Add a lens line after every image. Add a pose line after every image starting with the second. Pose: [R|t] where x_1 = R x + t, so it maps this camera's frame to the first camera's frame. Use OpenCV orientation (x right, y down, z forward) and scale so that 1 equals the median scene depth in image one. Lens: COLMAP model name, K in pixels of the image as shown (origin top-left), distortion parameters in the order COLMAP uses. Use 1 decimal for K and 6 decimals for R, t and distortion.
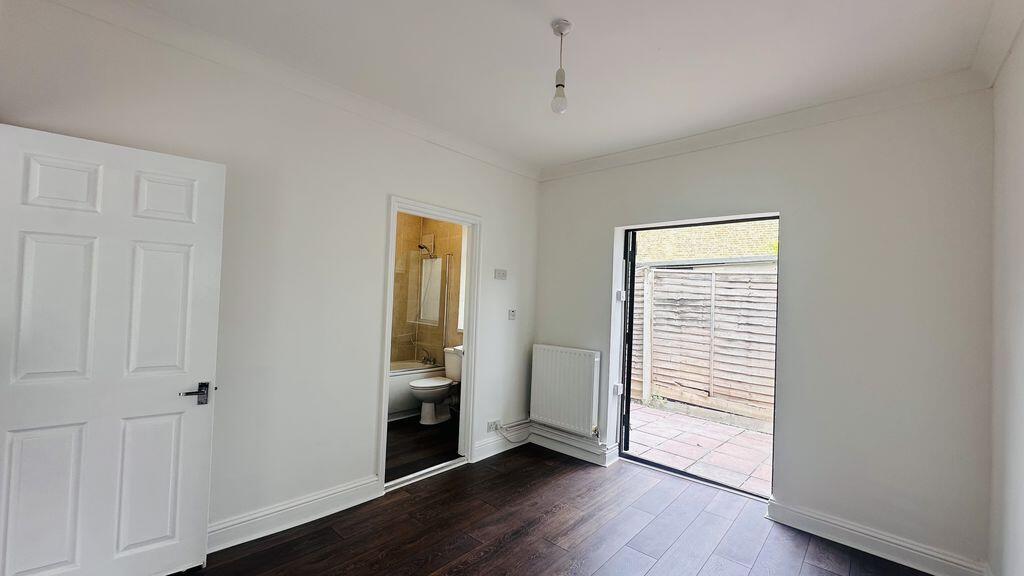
lens RADIAL K [[405.3, 0, 512.0], [0, 405.3, 288.0], [0, 0, 1]] dist [-0.010138, 0.000122]
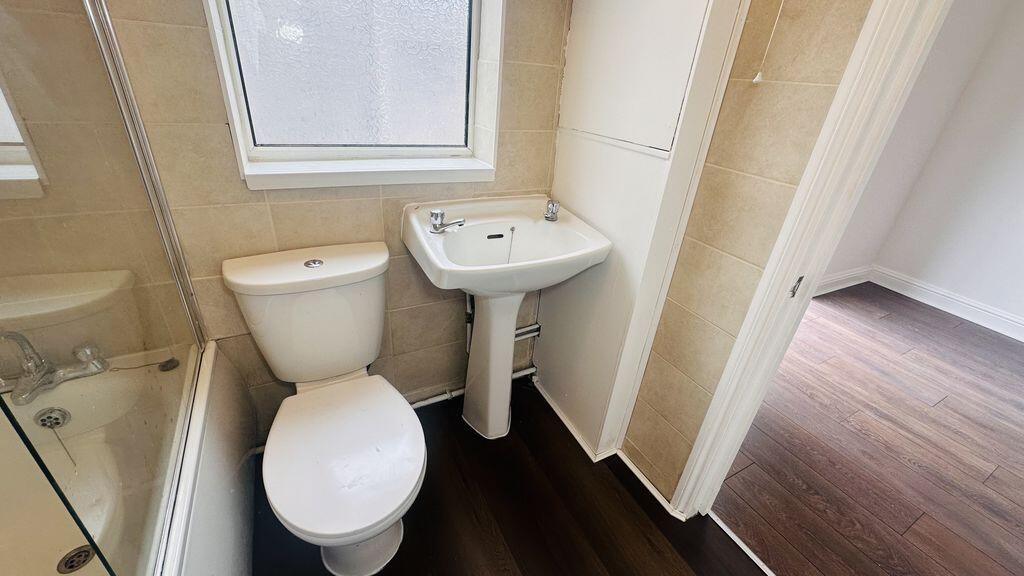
lens RADIAL K [[414.0, 0, 512.0], [0, 414.0, 288.0], [0, 0, 1]] dist [0.000432, 0.000134]
pose [[0.328128, -0.448944, 0.831133, -0.260296], [-0.093916, 0.859984, 0.501605, 0.025346], [-0.939953, -0.242647, 0.240022, 0.695264]]
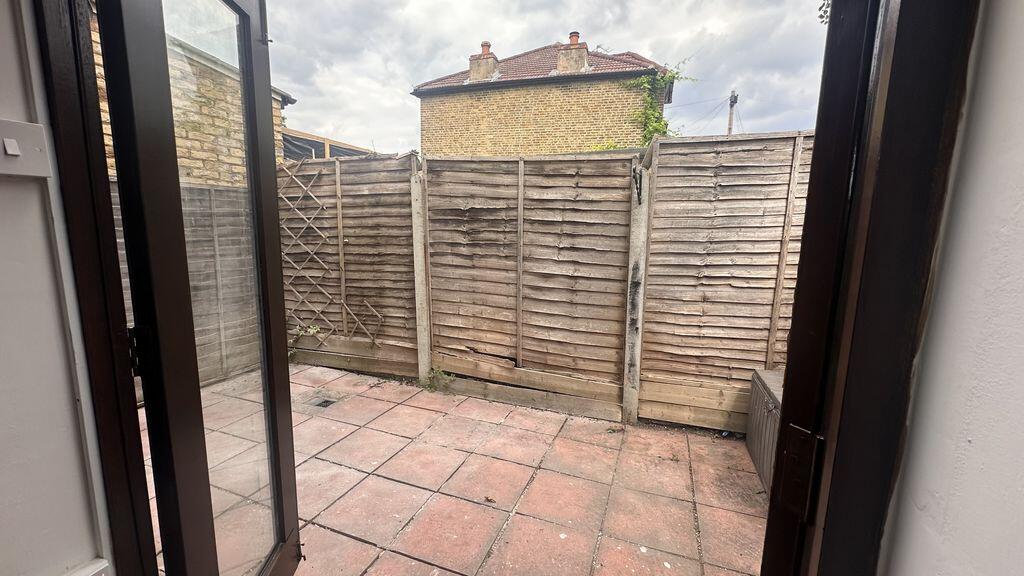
lens RADIAL K [[405.3, 0, 512.0], [0, 405.3, 288.0], [0, 0, 1]] dist [-0.010138, 0.000122]
pose [[0.919723, -0.082704, 0.383756, 0.264885], [0.009613, 0.982008, 0.188596, 0.032860], [-0.392449, -0.169767, 0.903970, 0.481411]]
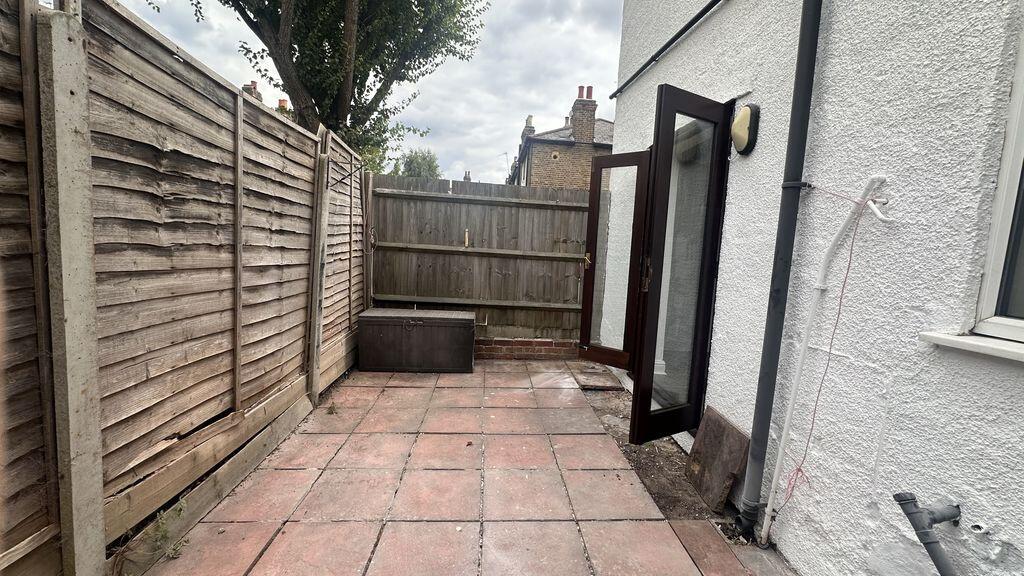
lens RADIAL K [[405.3, 0, 512.0], [0, 405.3, 288.0], [0, 0, 1]] dist [-0.010138, 0.000122]
pose [[-0.717919, -0.151278, 0.679490, 0.046389], [-0.096768, 0.988312, 0.117792, 0.071898], [-0.689368, 0.018812, -0.724167, 1.148783]]
